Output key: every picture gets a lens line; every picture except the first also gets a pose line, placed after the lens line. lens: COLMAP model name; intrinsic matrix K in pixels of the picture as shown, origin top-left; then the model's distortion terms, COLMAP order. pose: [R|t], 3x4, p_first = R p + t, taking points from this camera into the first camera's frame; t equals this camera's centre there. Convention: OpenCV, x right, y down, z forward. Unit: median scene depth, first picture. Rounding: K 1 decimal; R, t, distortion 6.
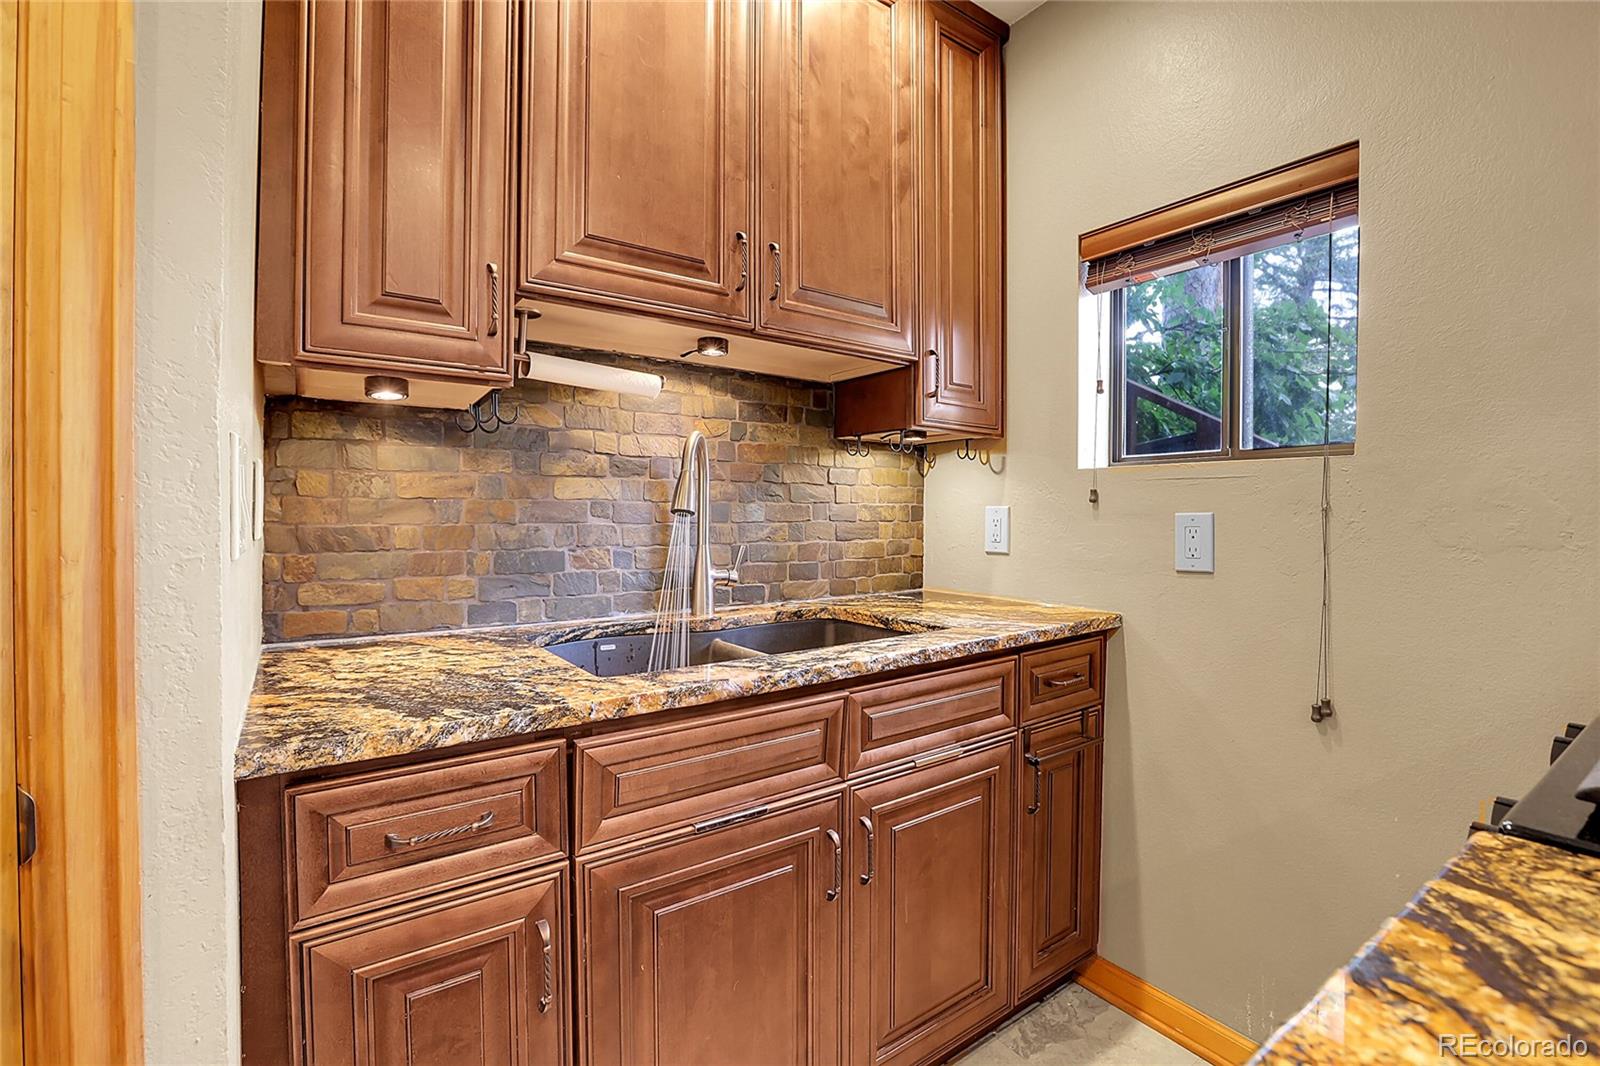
lens RADIAL K [[700.0, 0, 800.0], [0, 700.0, 533.0], [0, 0, 1]] dist [-0.035123, 0.000013]
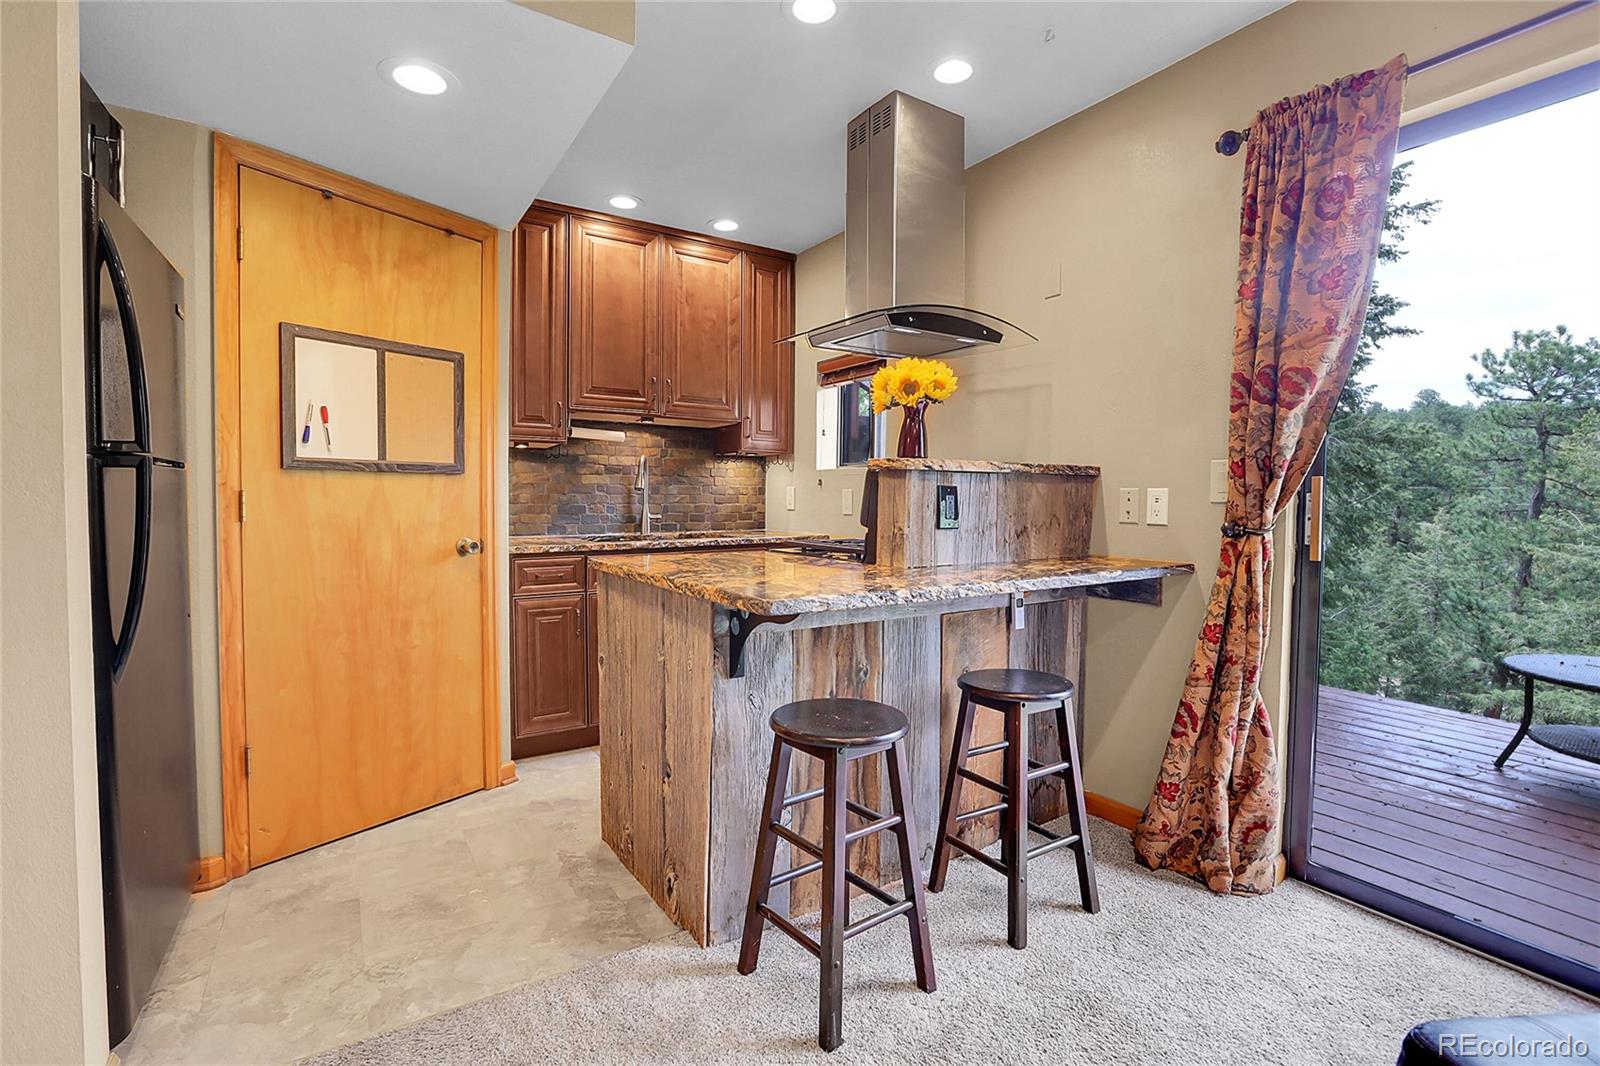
lens RADIAL K [[700.0, 0, 800.0], [0, 700.0, 533.0], [0, 0, 1]] dist [-0.035123, 0.000013]
pose [[0.999307, 0.002114, -0.037152, 0.443626], [-0.001314, 0.999767, 0.021524, 0.061547], [0.037189, -0.021460, 0.999078, -1.247383]]
